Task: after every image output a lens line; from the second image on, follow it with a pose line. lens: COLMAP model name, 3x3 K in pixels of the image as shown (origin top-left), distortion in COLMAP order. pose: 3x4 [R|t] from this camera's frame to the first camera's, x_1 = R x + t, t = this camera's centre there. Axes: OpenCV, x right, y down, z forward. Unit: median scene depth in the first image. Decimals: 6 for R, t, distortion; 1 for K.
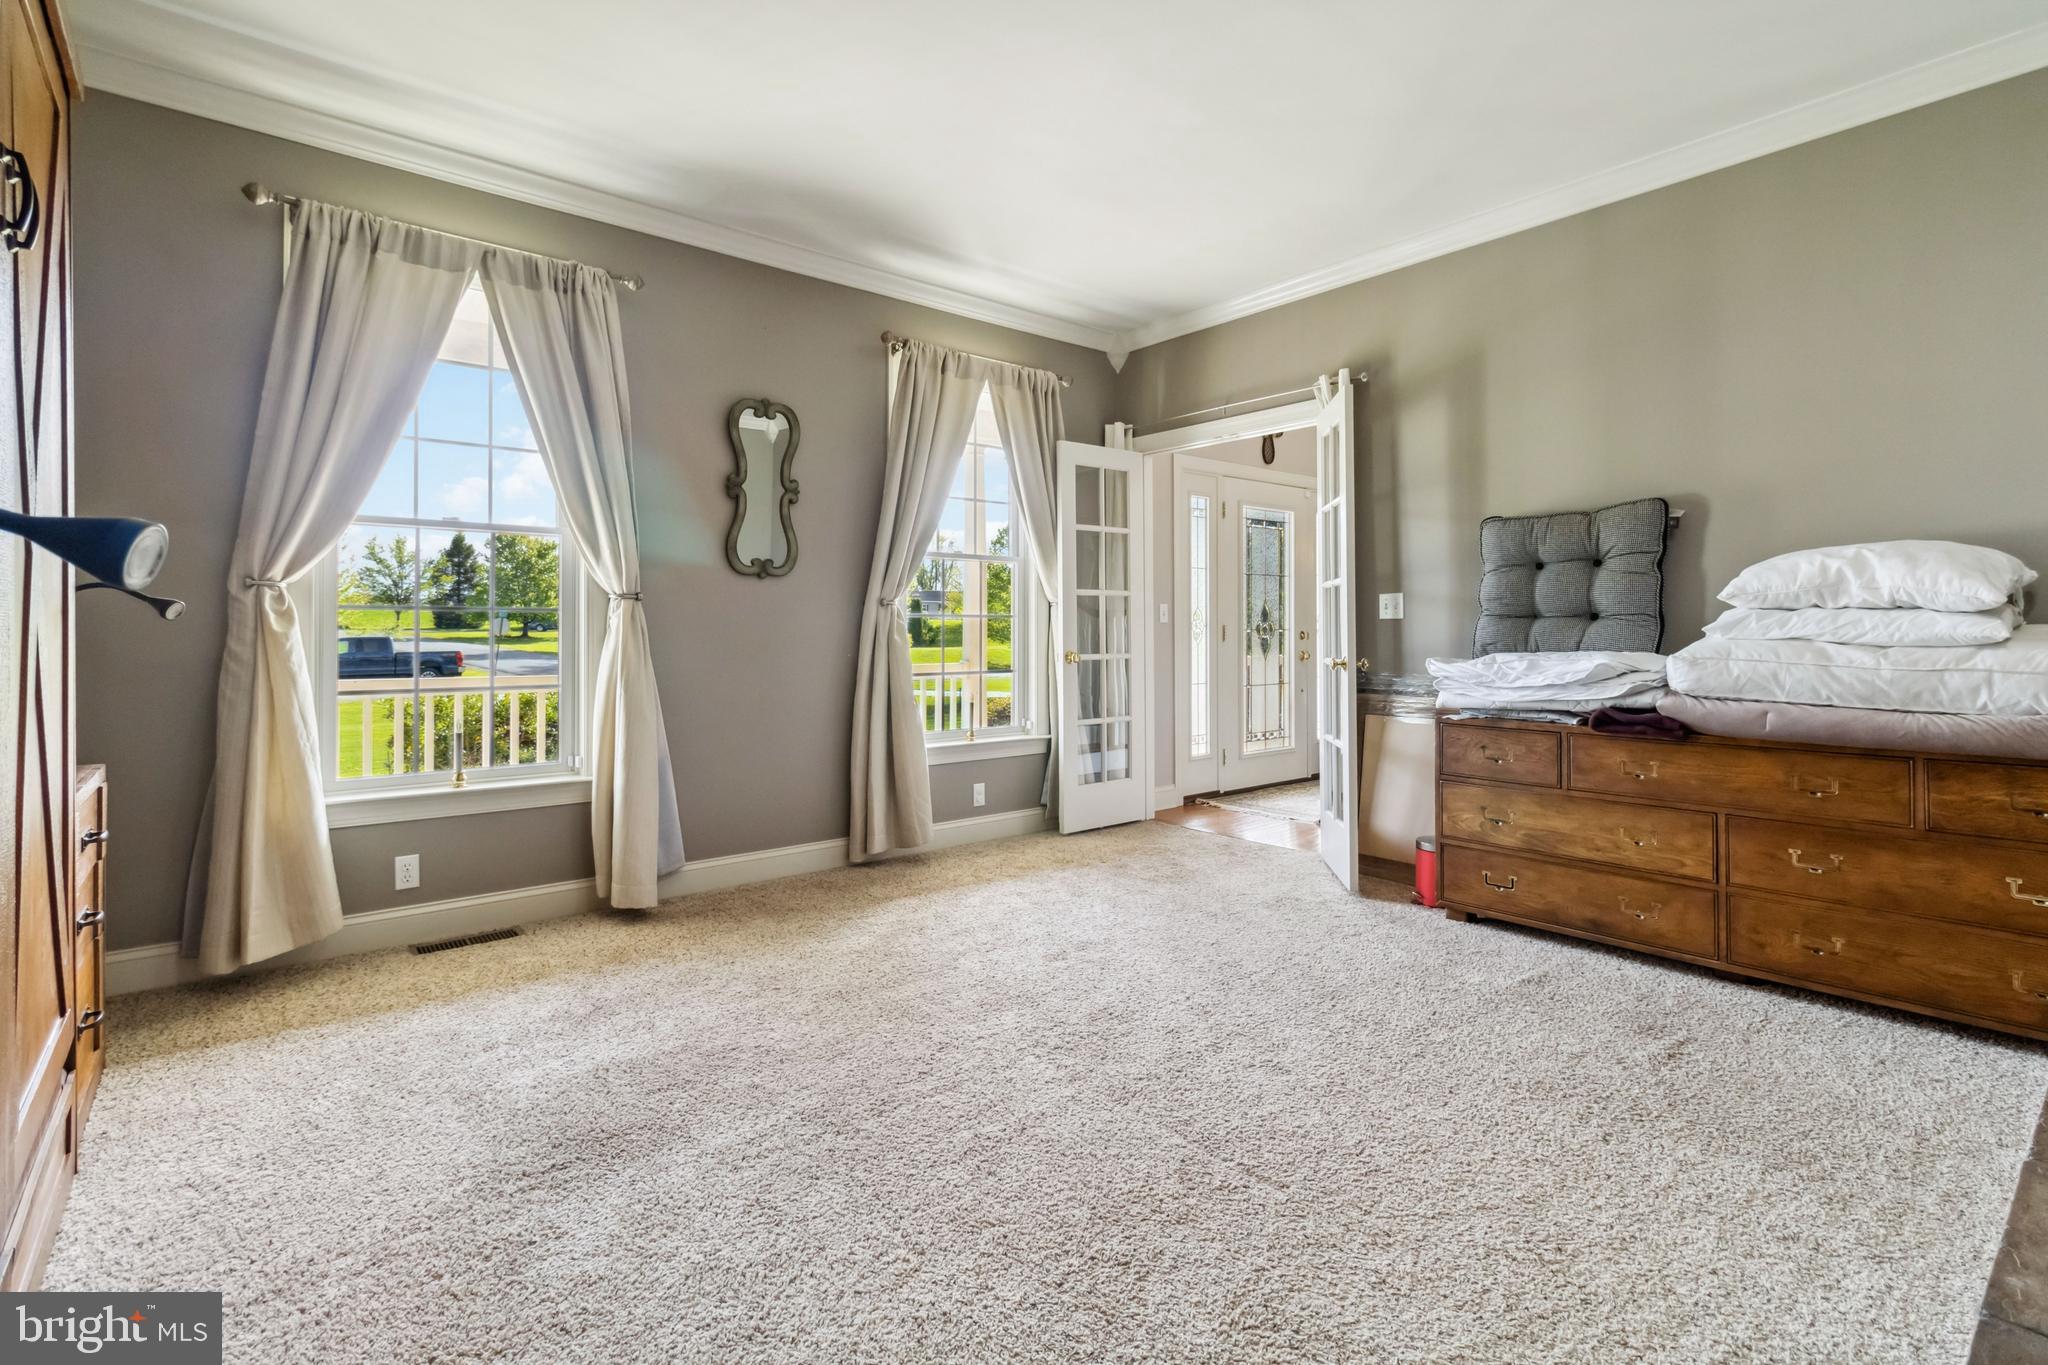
lens RADIAL K [[962.9, 0, 1022.2], [0, 962.9, 622.9], [0, 0, 1]] dist [-0.002798, 0.001895]
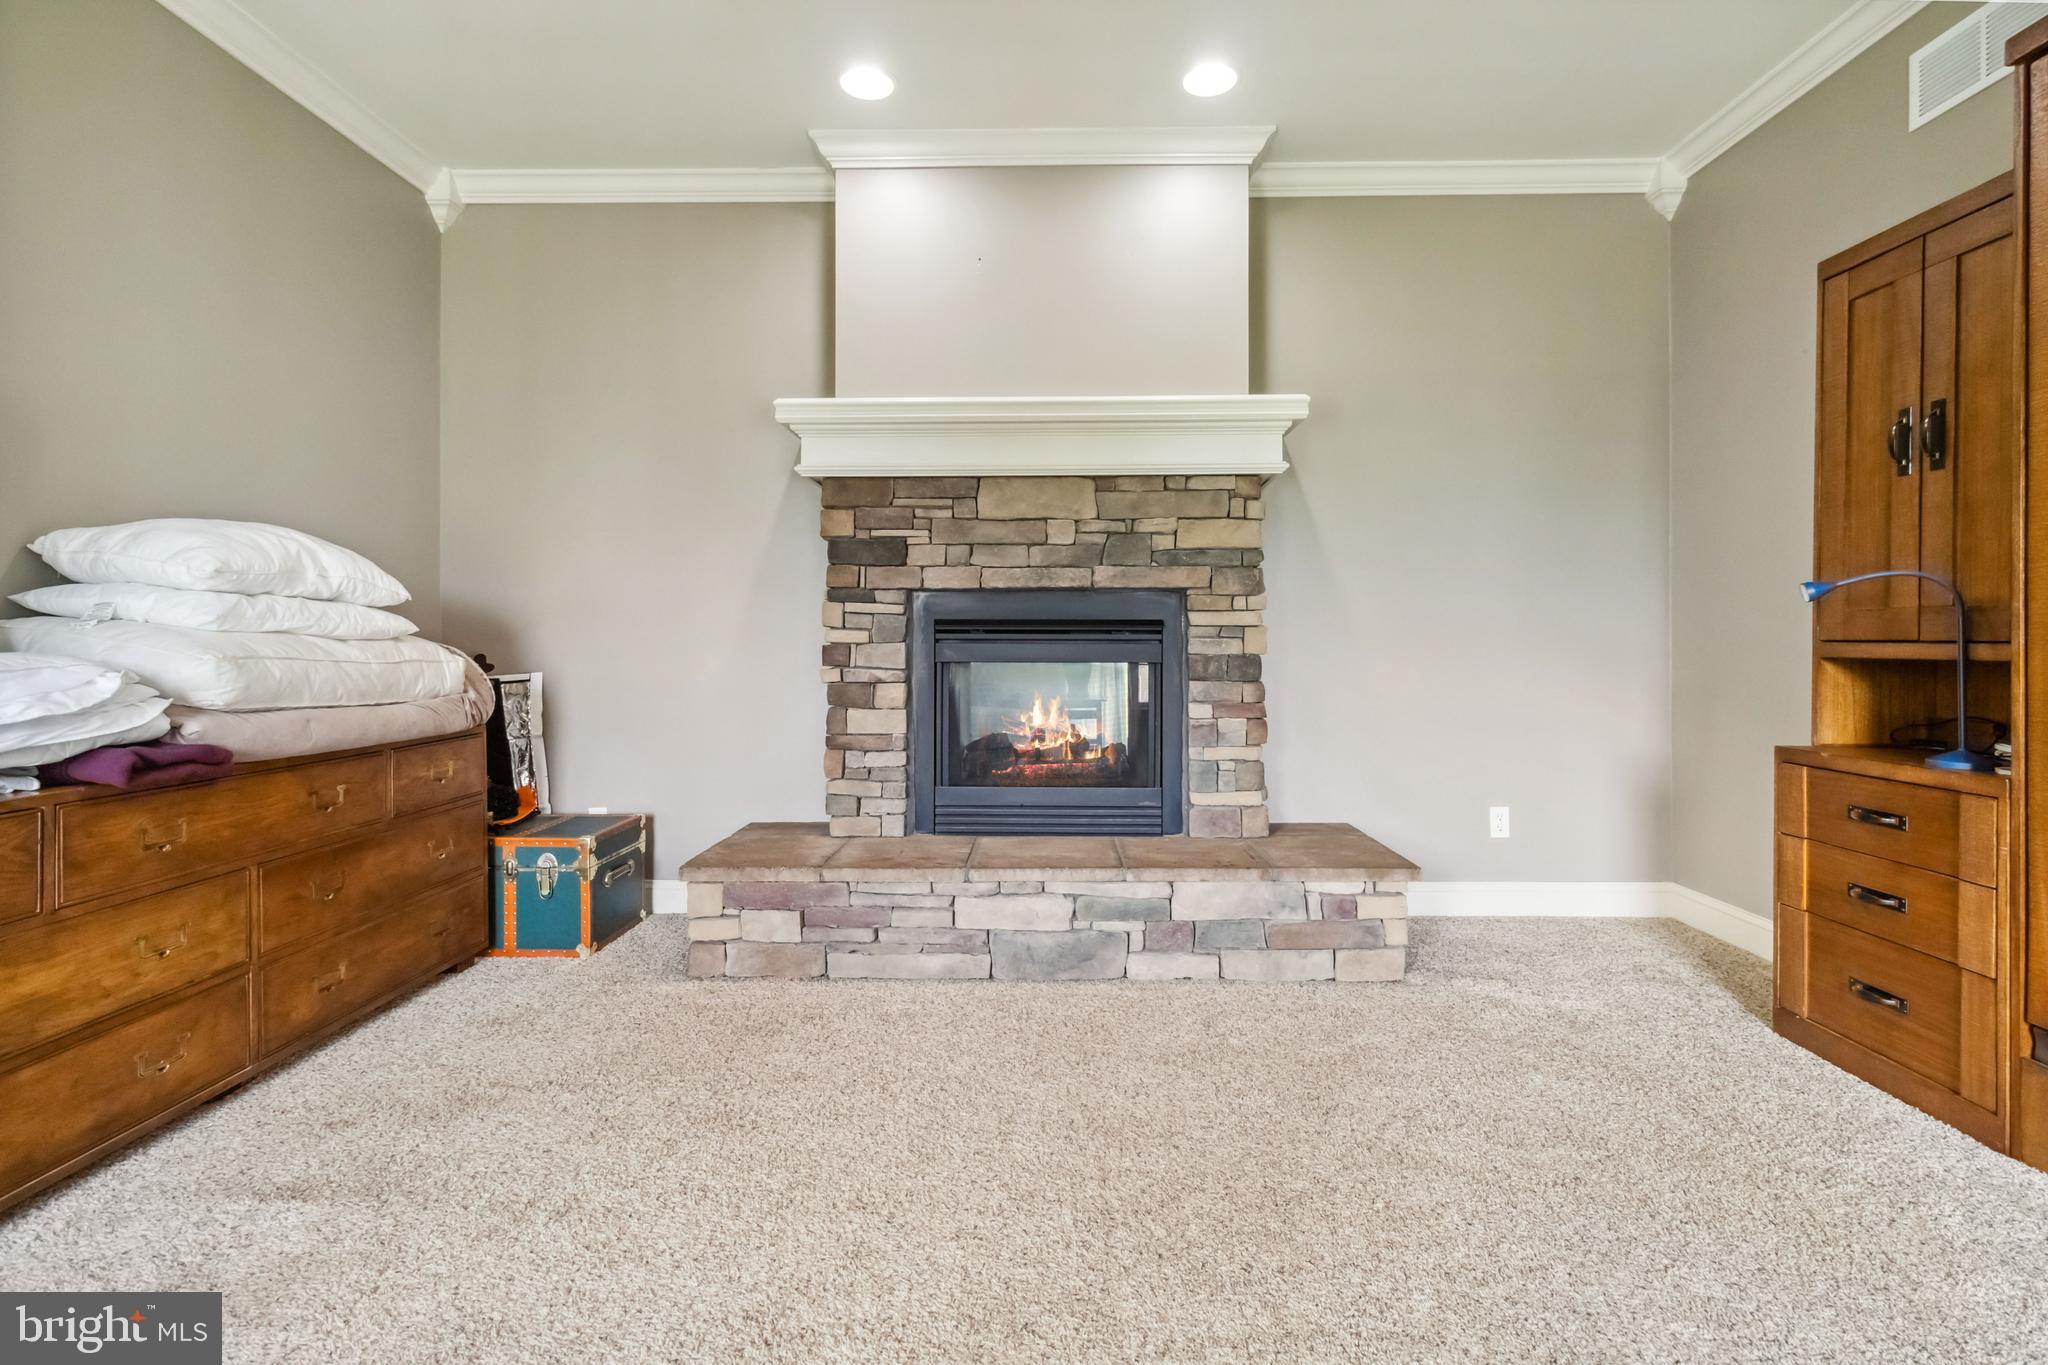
lens RADIAL K [[962.9, 0, 1041.8], [0, 962.9, 636.6], [0, 0, 1]] dist [-0.002798, 0.001895]
pose [[-0.750270, 0.011420, 0.661033, -0.226497], [0.006061, 0.999928, -0.010396, 0.032680], [-0.661104, -0.003794, -0.750285, 1.161392]]
